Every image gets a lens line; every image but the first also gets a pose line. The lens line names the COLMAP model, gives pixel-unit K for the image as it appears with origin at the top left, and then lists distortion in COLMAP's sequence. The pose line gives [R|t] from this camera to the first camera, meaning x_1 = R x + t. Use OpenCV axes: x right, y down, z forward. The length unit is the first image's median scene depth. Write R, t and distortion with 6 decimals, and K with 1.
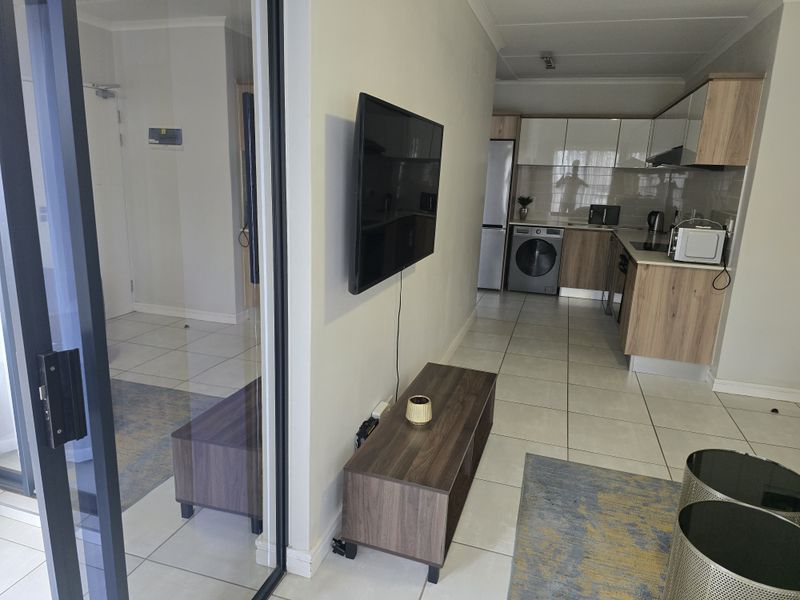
lens RADIAL K [[535.0, 0, 400.0], [0, 535.0, 300.0], [0, 0, 1]] dist [0.086565, -0.076950]
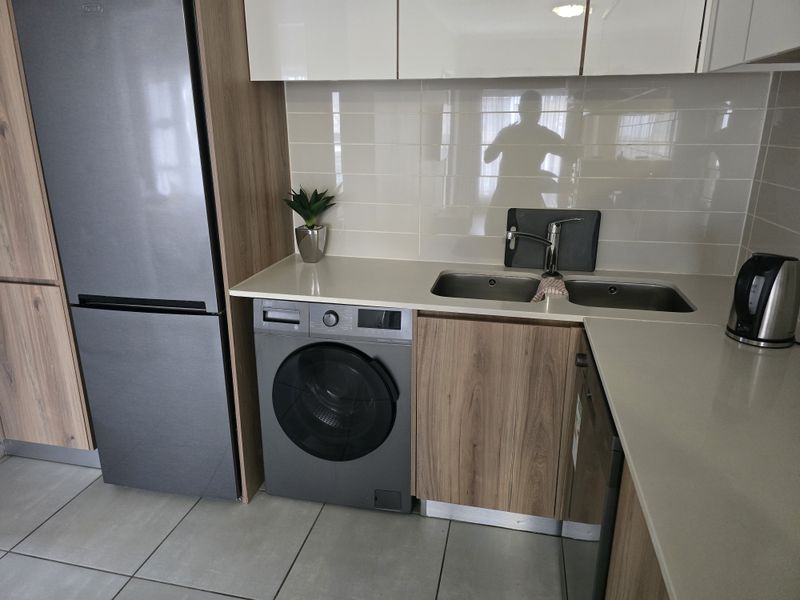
lens RADIAL K [[535.0, 0, 400.0], [0, 535.0, 300.0], [0, 0, 1]] dist [0.086565, -0.076950]
pose [[0.995953, -0.059536, 0.067328, 0.278229], [0.055189, 0.996379, 0.064684, -0.155116], [-0.070935, -0.060707, 0.995632, 0.723202]]
